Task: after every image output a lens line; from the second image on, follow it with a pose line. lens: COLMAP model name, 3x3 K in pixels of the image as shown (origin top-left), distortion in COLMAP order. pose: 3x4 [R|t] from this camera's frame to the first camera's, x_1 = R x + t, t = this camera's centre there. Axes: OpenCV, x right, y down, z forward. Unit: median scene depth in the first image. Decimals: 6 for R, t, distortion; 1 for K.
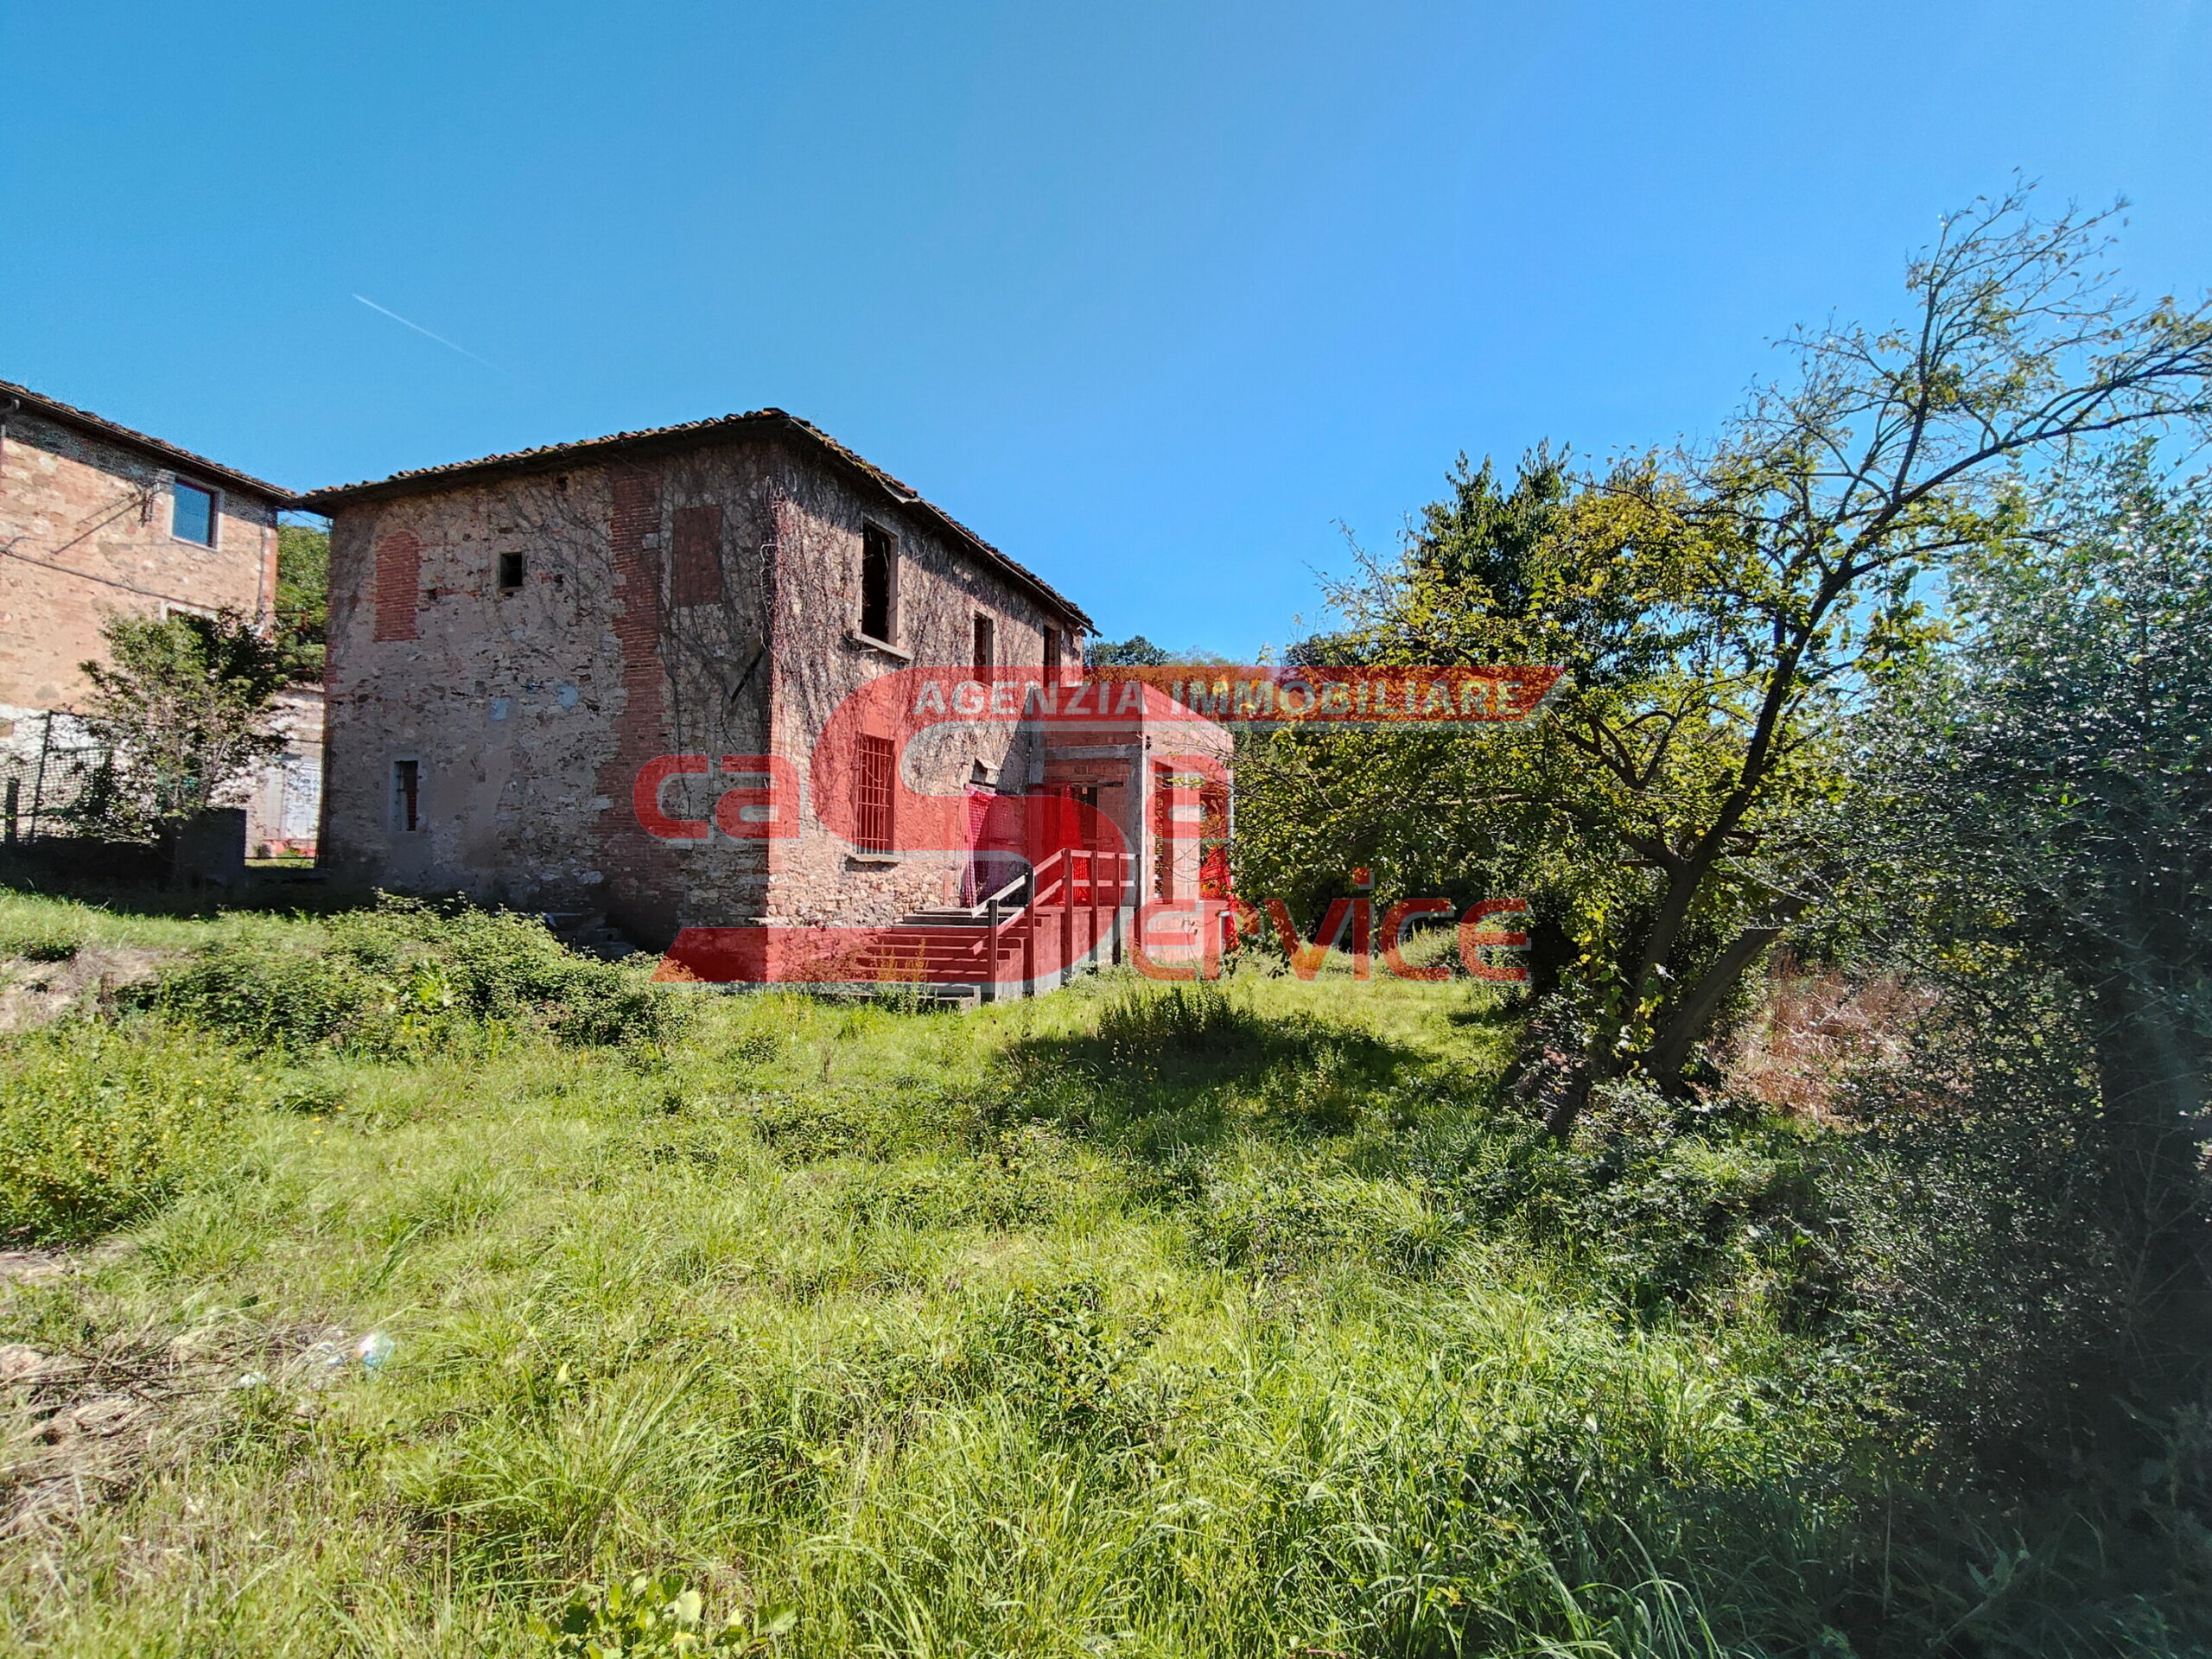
lens RADIAL K [[1043.5, 0, 1096.8], [0, 1043.5, 828.7], [0, 0, 1]] dist [-0.007515, 0.002227]
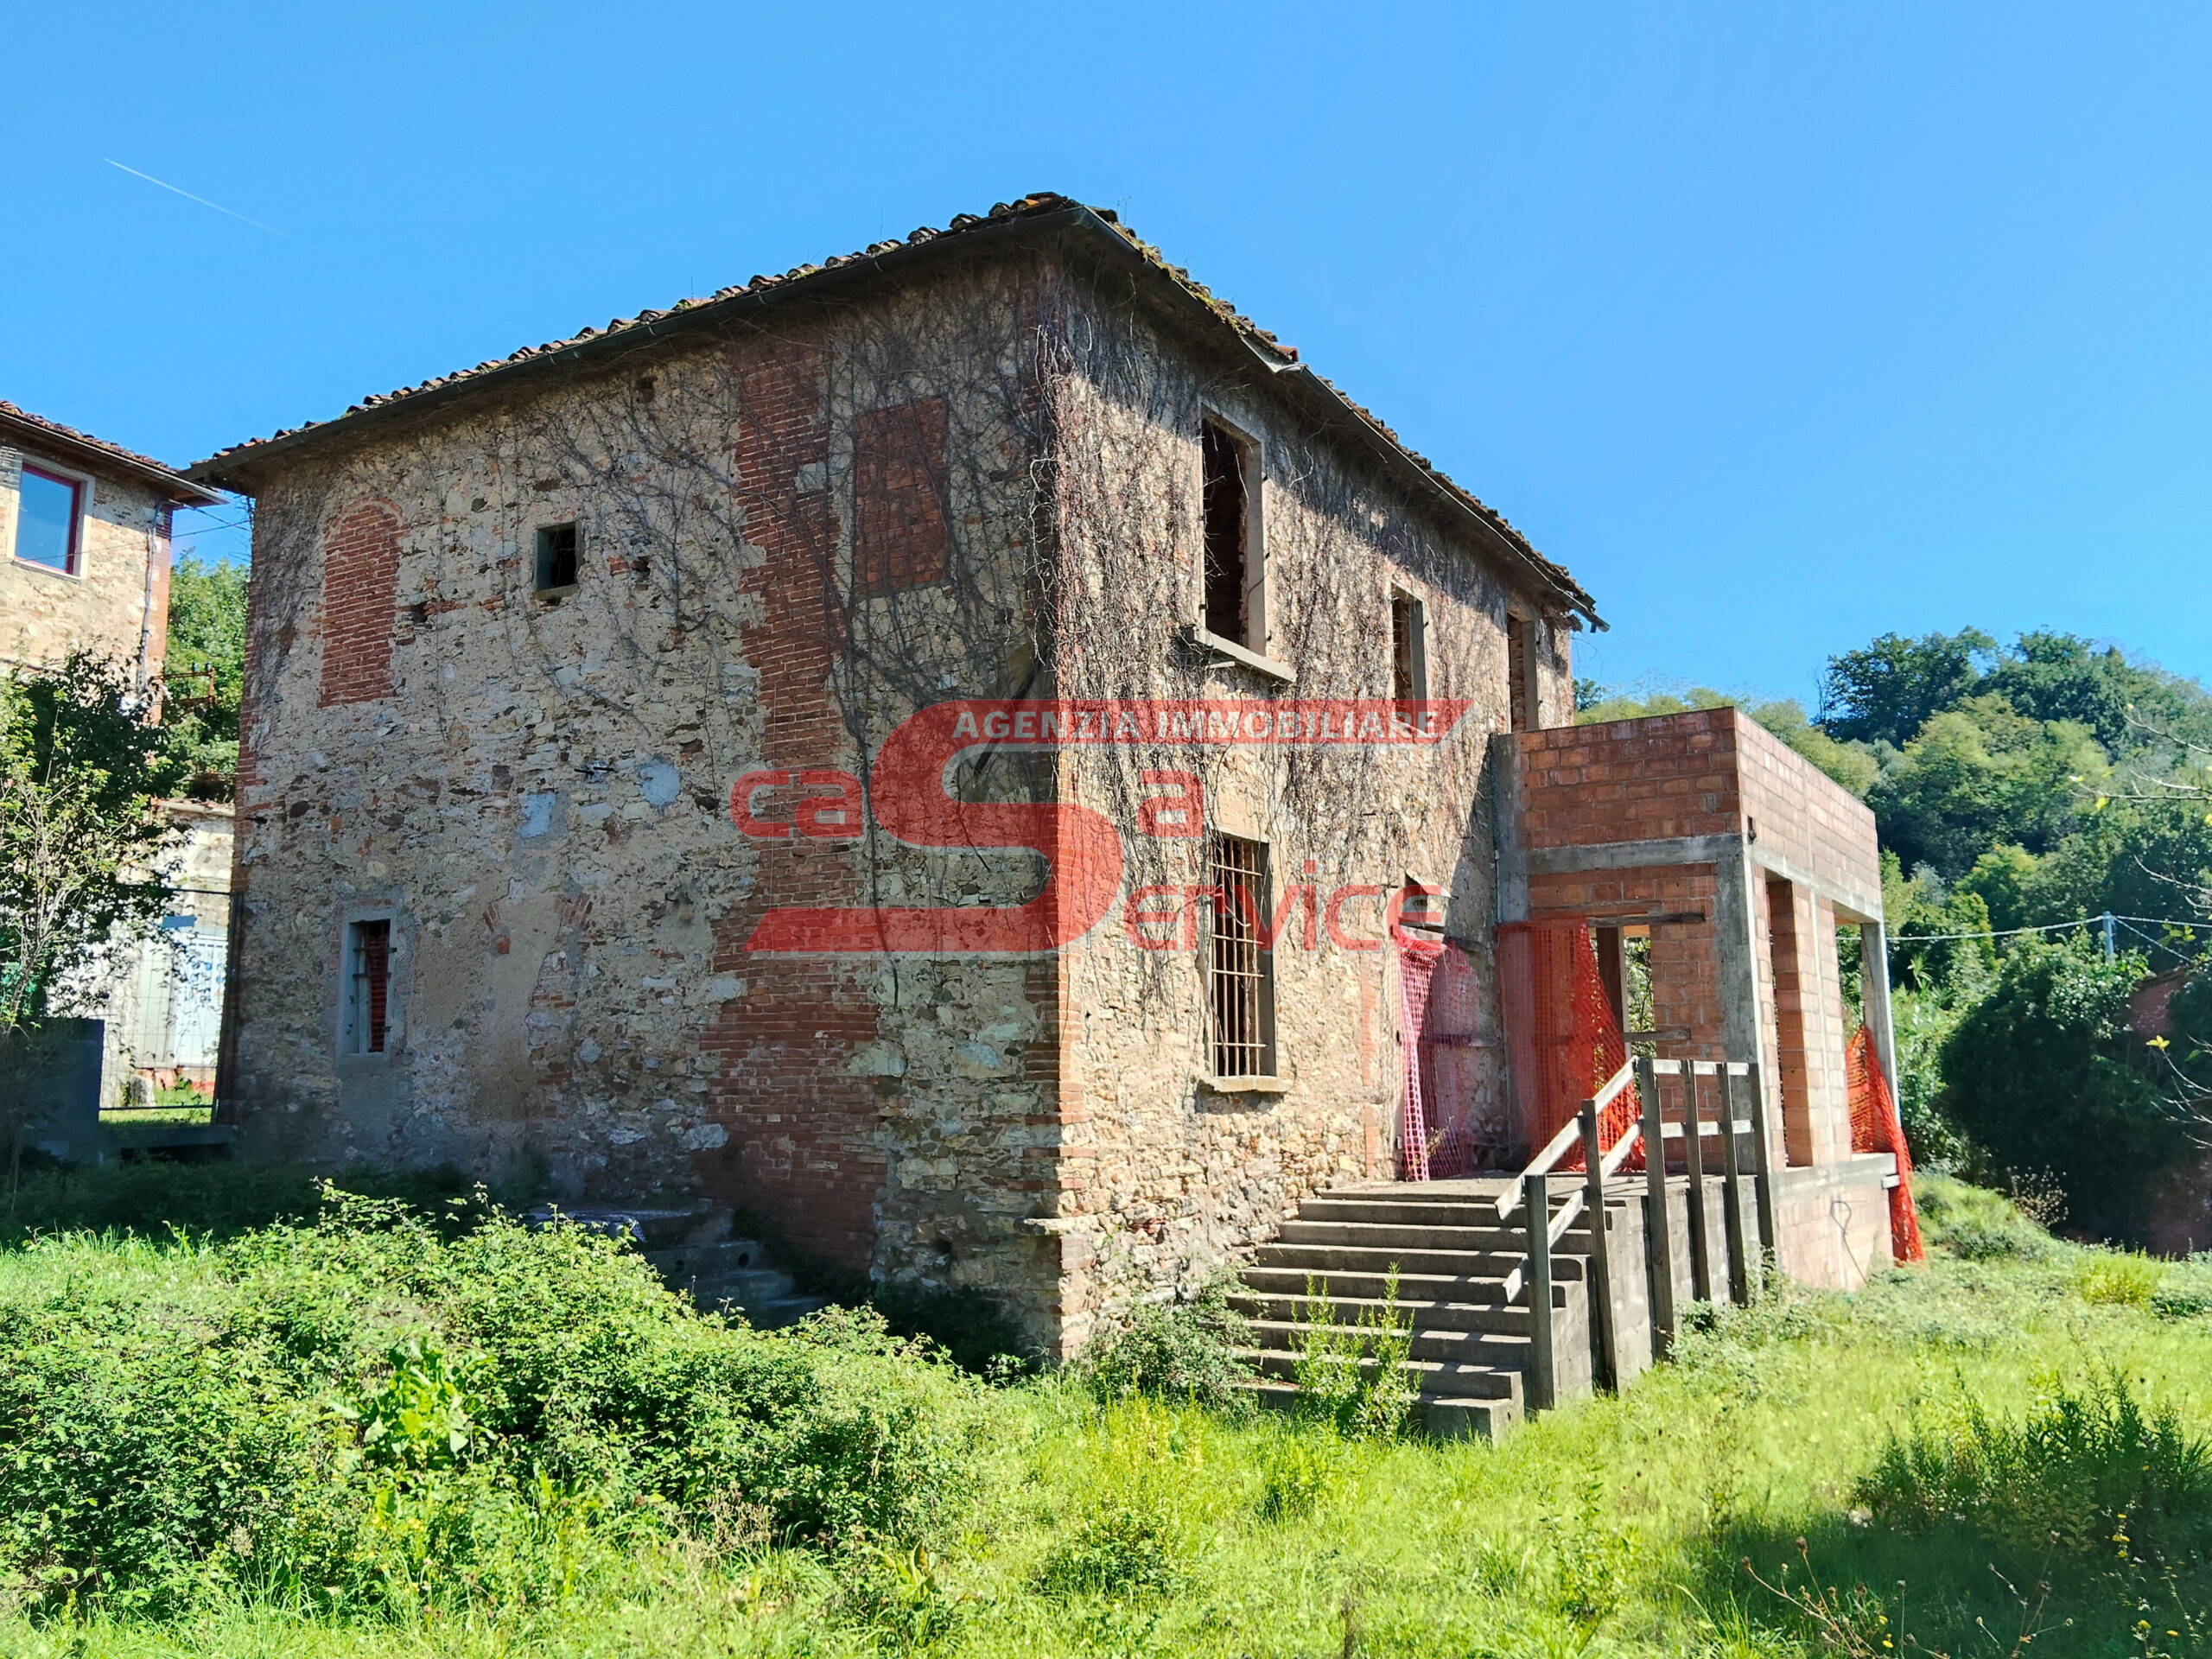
lens RADIAL K [[1810.5, 0, 1102.7], [0, 1810.5, 819.9], [0, 0, 1]] dist [0.086358, -0.155230]
pose [[0.980037, -0.046839, -0.193221, -0.125623], [0.026339, 0.993874, -0.107333, -0.006264], [0.197065, 0.100101, 0.975267, 0.172212]]
